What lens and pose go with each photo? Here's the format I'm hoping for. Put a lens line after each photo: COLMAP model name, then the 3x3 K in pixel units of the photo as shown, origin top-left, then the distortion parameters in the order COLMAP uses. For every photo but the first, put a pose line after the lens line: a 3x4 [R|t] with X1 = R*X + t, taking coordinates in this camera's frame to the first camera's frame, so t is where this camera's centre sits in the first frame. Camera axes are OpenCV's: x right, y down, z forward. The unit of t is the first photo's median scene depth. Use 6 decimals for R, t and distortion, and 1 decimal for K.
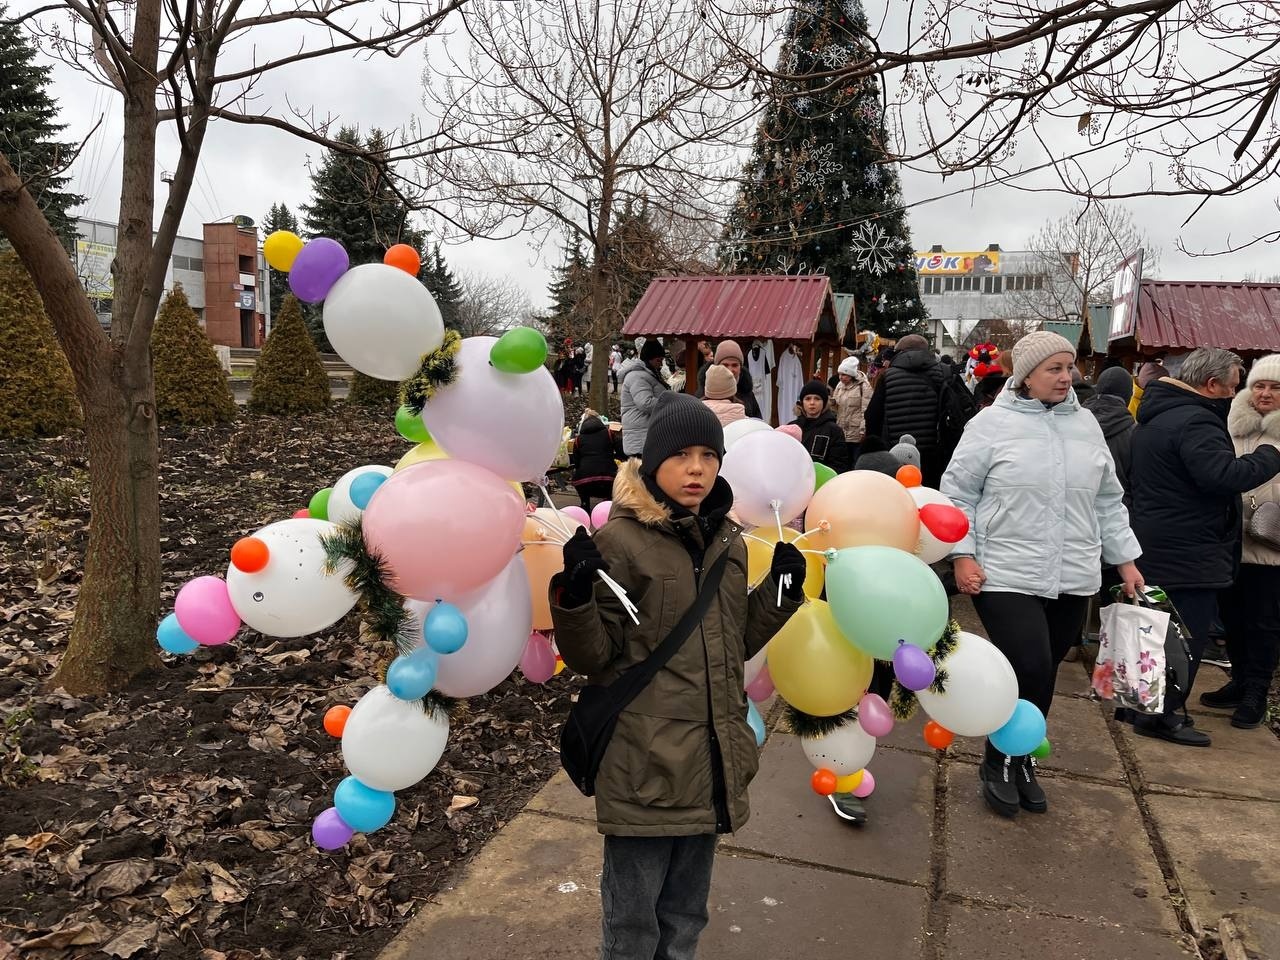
lens RADIAL K [[1087.4, 0, 640.0], [0, 1087.4, 480.0], [0, 0, 1]] dist [-0.000161, 0.019961]
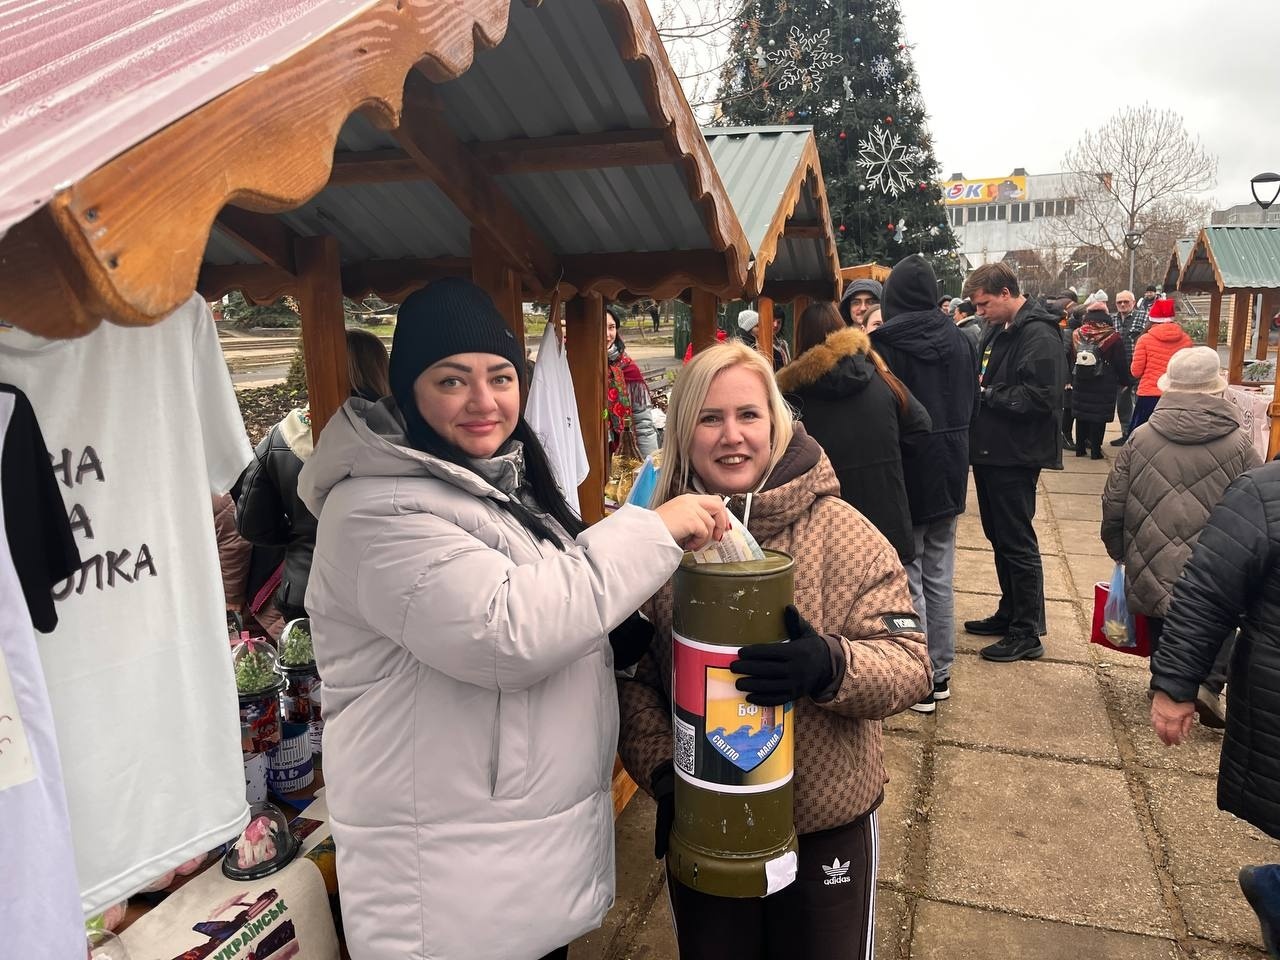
lens RADIAL K [[1087.4, 0, 640.0], [0, 1087.4, 480.0], [0, 0, 1]] dist [-0.000161, 0.019961]
pose [[0.998527, -0.048958, -0.023383, 0.041875], [0.049899, 0.997891, 0.041509, -0.023860], [0.021302, -0.042614, 0.998864, 0.192044]]
